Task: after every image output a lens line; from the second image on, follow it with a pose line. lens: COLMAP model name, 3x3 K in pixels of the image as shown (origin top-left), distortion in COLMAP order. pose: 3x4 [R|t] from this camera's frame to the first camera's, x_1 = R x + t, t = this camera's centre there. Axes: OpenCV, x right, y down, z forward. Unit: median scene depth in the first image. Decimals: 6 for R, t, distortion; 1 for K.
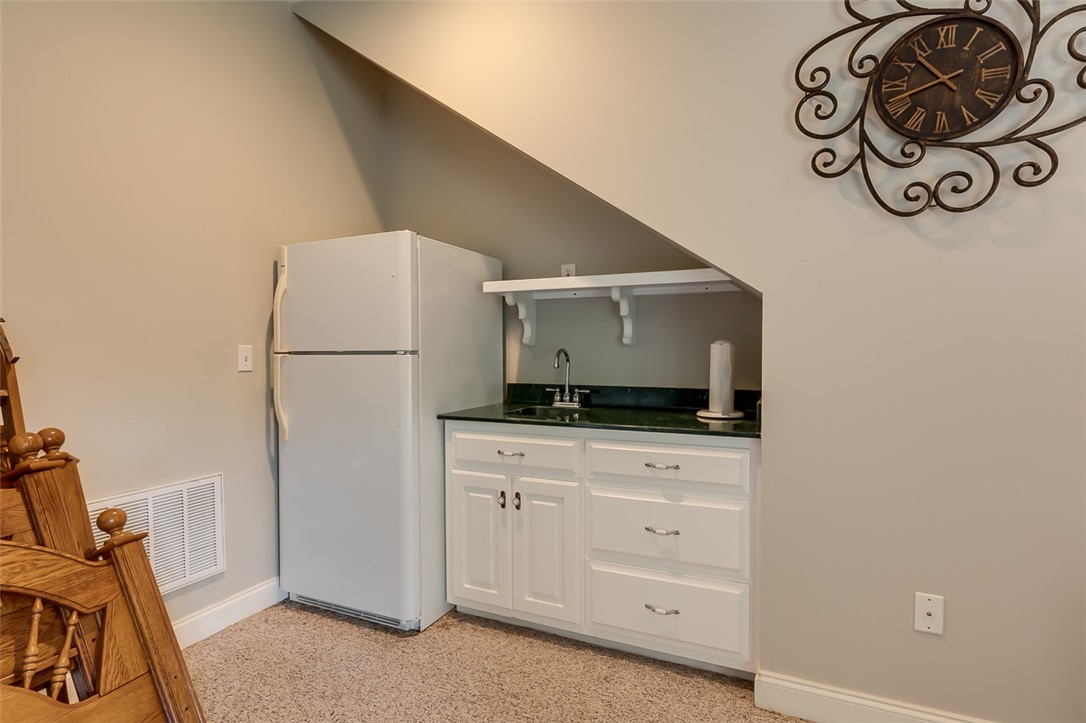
lens RADIAL K [[539.0, 0, 543.0], [0, 539.0, 361.5], [0, 0, 1]] dist [0.000680, 0.000097]
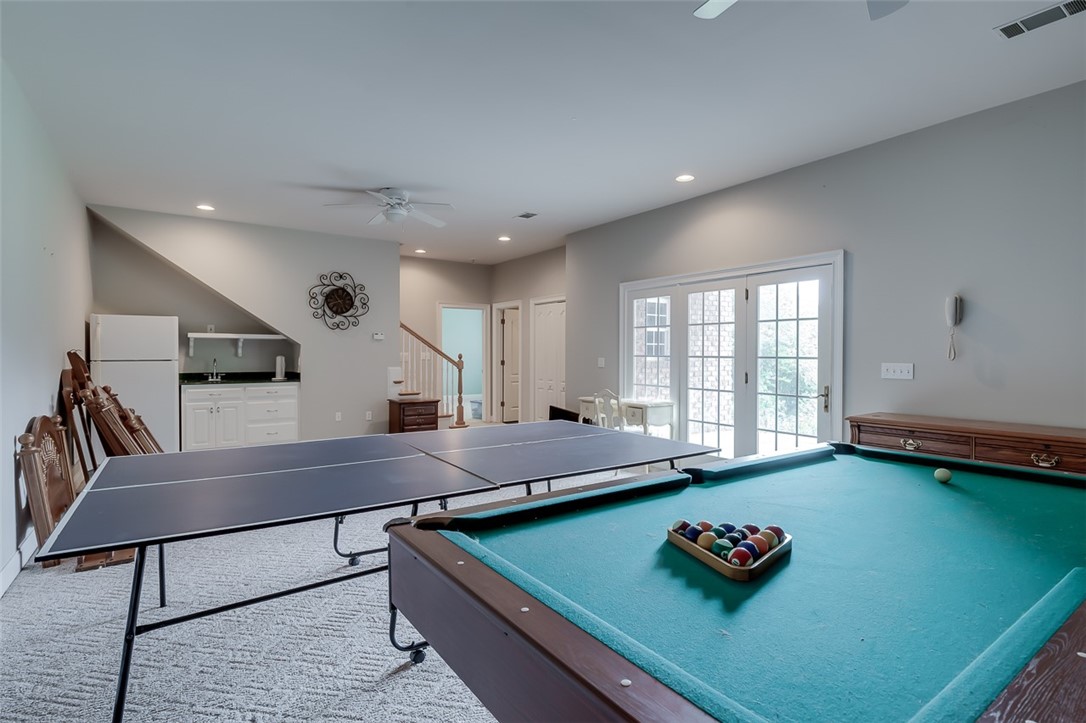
lens RADIAL K [[539.0, 0, 543.0], [0, 539.0, 361.5], [0, 0, 1]] dist [0.000680, 0.000097]
pose [[0.519759, -0.008570, 0.854270, -2.142068], [0.014863, 0.999889, 0.000988, 0.020036], [-0.854183, 0.012184, 0.519829, -2.685151]]
